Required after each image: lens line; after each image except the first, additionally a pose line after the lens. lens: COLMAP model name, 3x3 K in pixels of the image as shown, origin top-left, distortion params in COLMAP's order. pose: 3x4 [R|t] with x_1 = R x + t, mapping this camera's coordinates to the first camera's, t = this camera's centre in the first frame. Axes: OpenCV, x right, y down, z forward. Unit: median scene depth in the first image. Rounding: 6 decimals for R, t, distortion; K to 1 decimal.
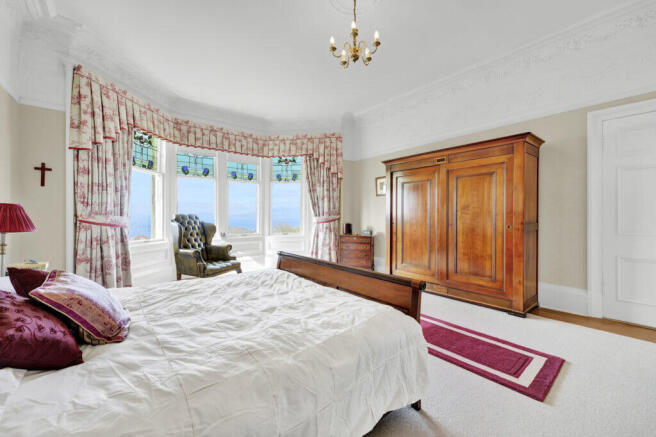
lens RADIAL K [[258.8, 0, 327.8], [0, 258.8, 214.6], [0, 0, 1]] dist [-0.002091, 0.000164]
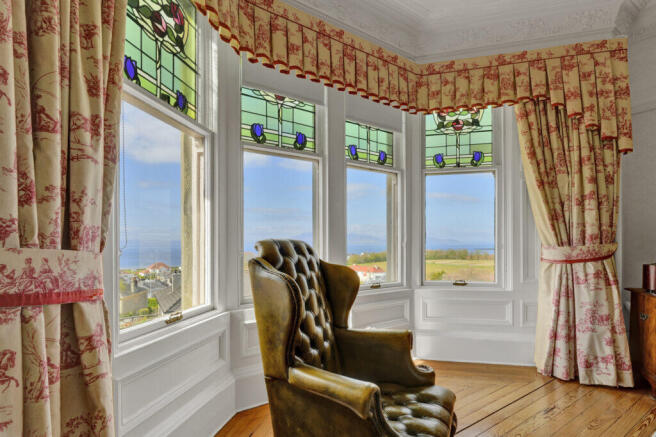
lens RADIAL K [[310.8, 0, 339.4], [0, 310.8, 243.8], [0, 0, 1]] dist [-0.000331, -0.000118]
pose [[0.994848, -0.000285, -0.101382, -0.349972], [0.000865, 0.999983, 0.005681, 0.000353], [0.101378, -0.005740, 0.994831, 0.488453]]
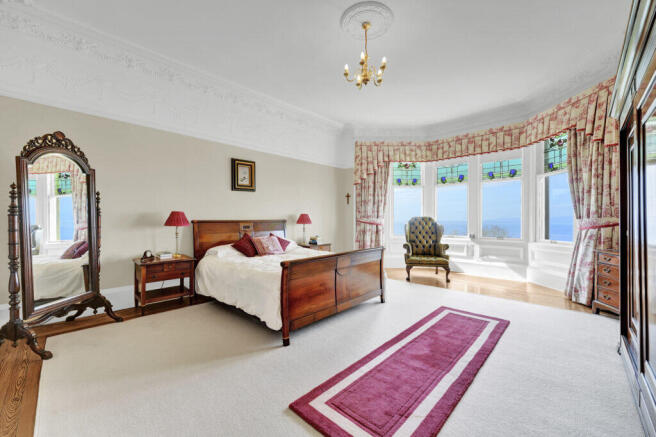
lens RADIAL K [[258.8, 0, 327.8], [0, 258.8, 214.6], [0, 0, 1]] dist [-0.002091, 0.000164]
pose [[0.128925, -0.014112, -0.991554, 0.529224], [0.003902, 0.999898, -0.013724, 0.002452], [0.991647, -0.002100, 0.128967, 0.295085]]
